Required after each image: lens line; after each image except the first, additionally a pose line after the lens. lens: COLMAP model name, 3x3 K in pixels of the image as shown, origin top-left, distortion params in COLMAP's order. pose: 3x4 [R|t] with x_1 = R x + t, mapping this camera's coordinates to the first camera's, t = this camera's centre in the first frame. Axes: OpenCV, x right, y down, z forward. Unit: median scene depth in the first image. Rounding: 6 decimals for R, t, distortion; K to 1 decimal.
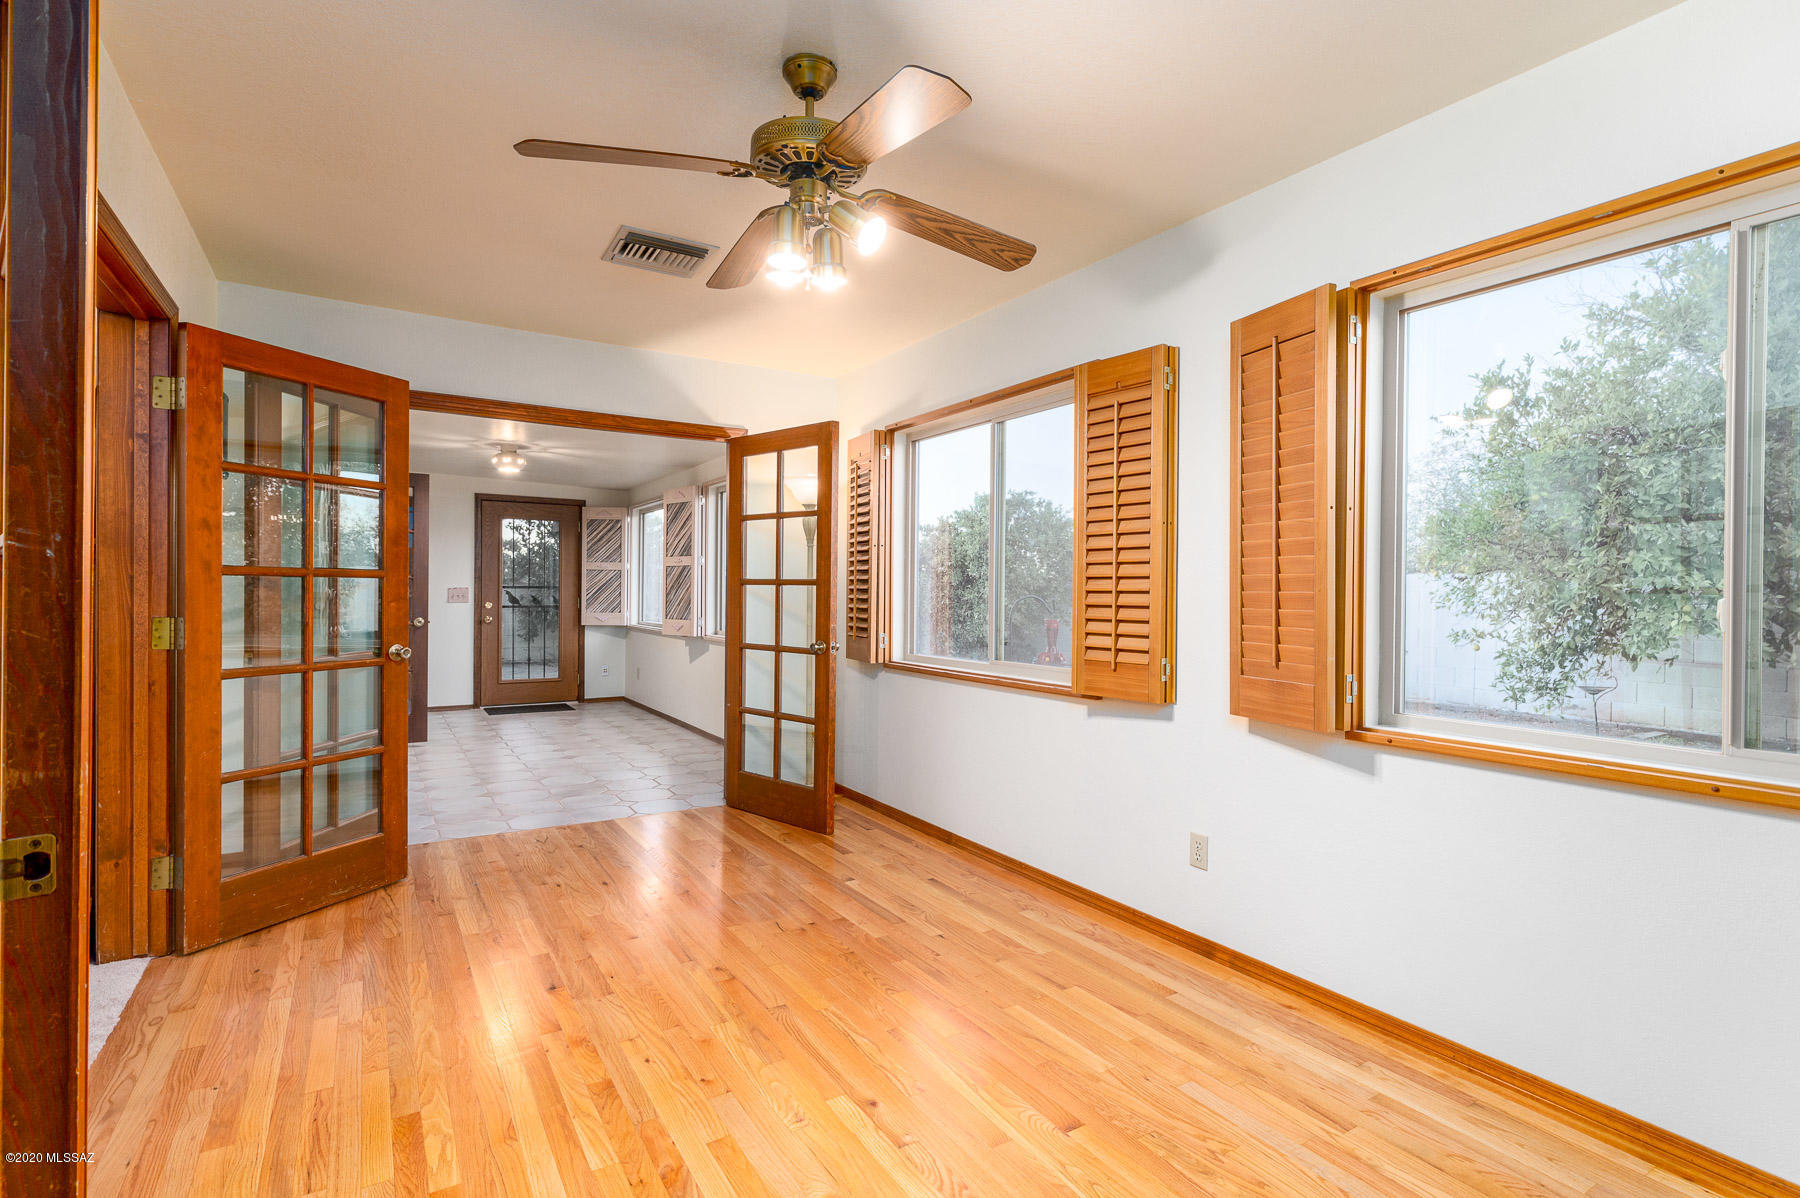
lens RADIAL K [[873.1, 0, 898.5], [0, 873.1, 596.1], [0, 0, 1]] dist [0.001912, 0.000039]
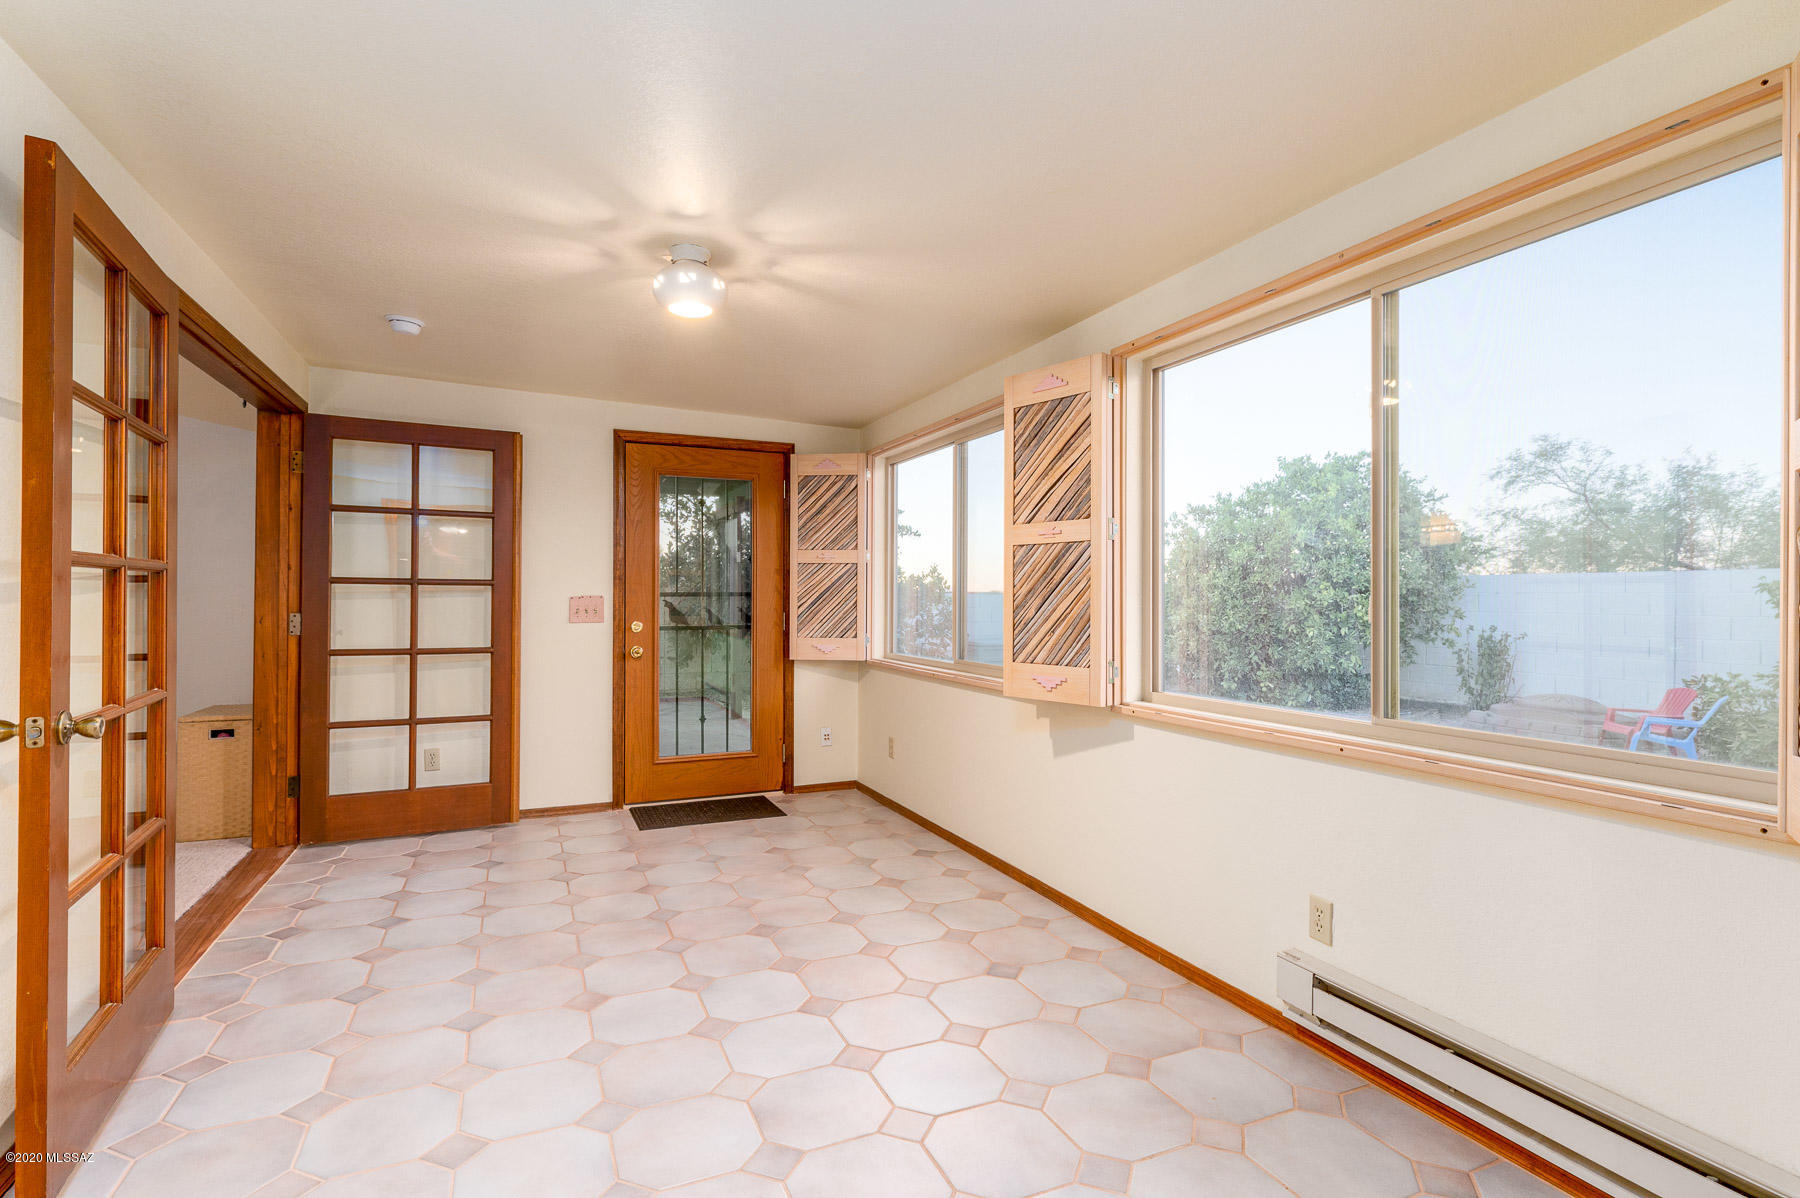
lens RADIAL K [[873.1, 0, 905.7], [0, 873.1, 598.4], [0, 0, 1]] dist [0.001912, 0.000039]
pose [[0.991437, -0.006283, -0.130432, -0.213315], [0.005750, 0.999974, -0.004464, -0.004021], [0.130457, 0.003676, 0.991447, 0.441851]]
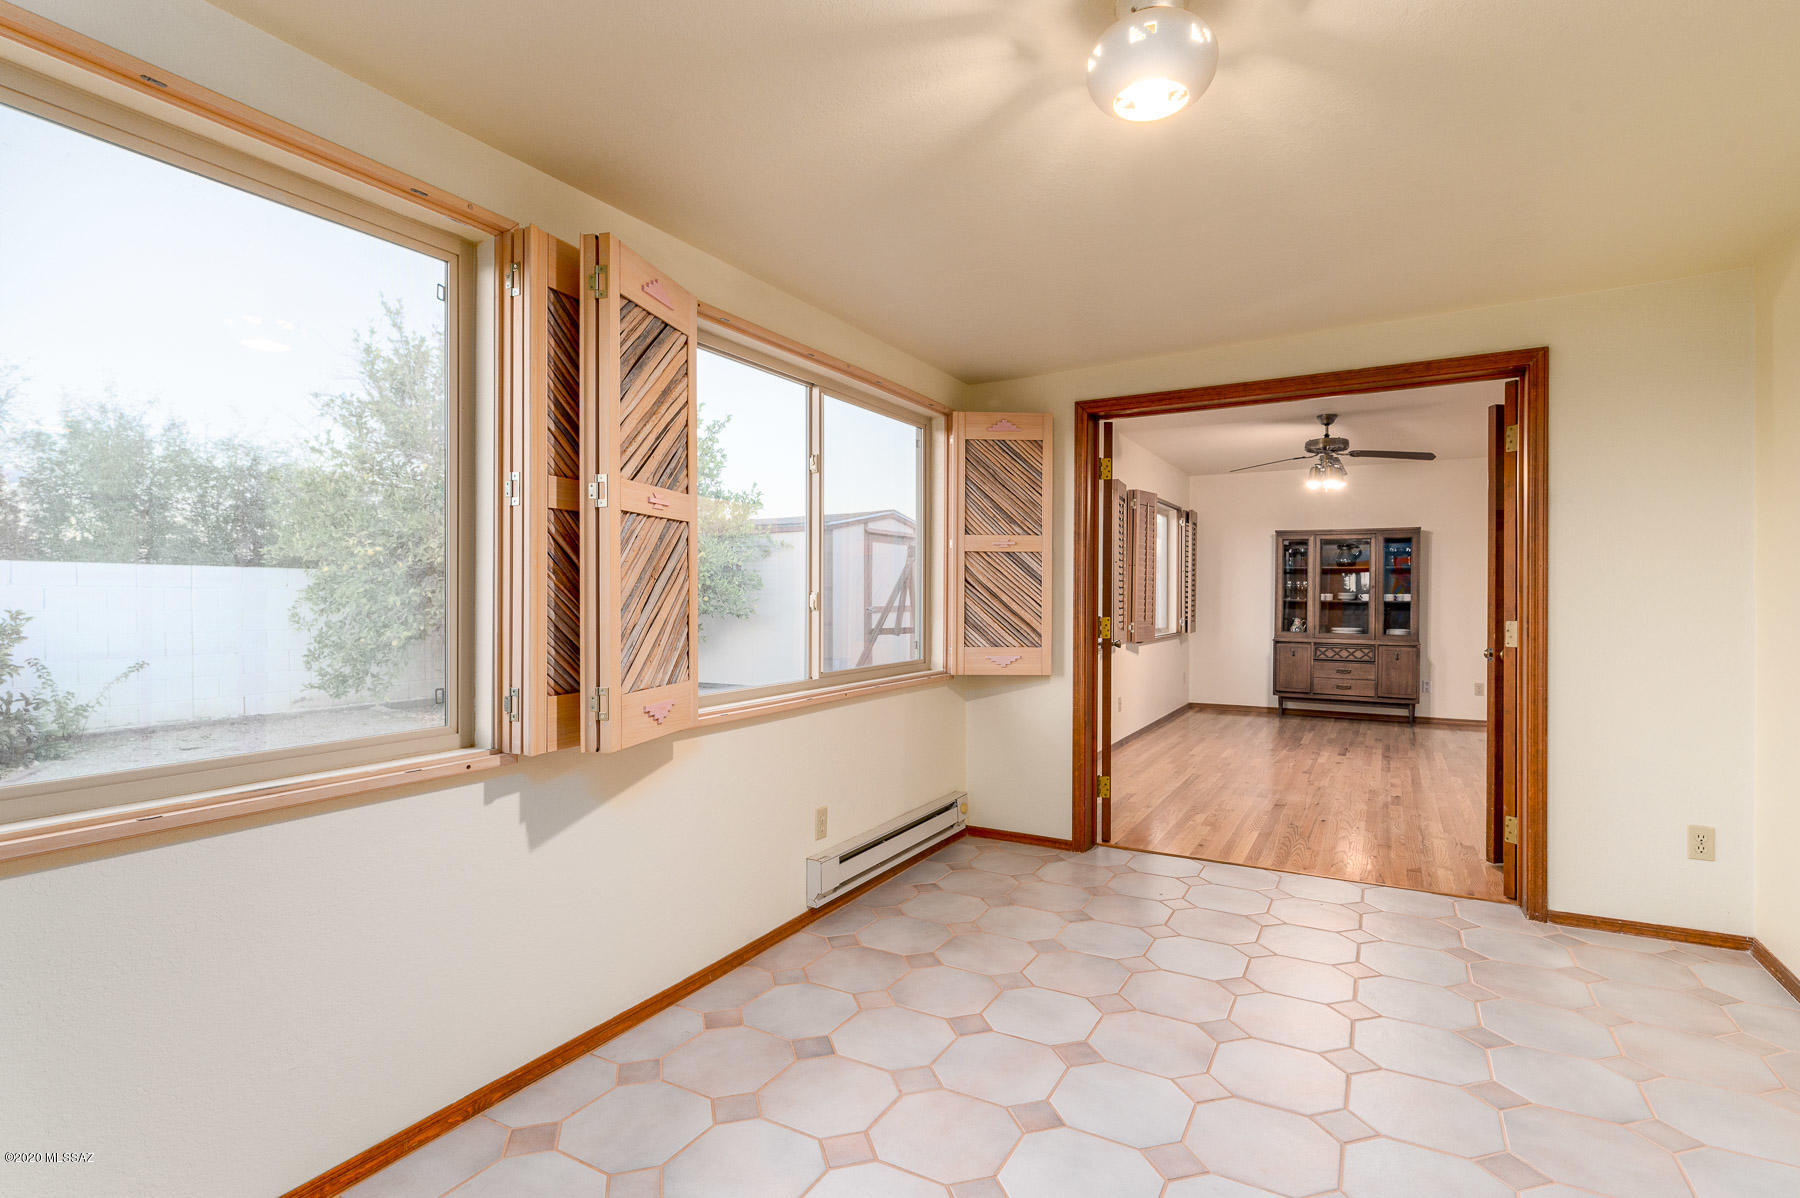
lens RADIAL K [[873.1, 0, 901.9], [0, 873.1, 598.7], [0, 0, 1]] dist [0.001912, 0.000039]
pose [[-0.495984, -0.011398, 0.868257, -0.454881], [-0.004942, 0.999935, 0.010304, -0.006490], [-0.868318, 0.000819, -0.496008, 0.862695]]
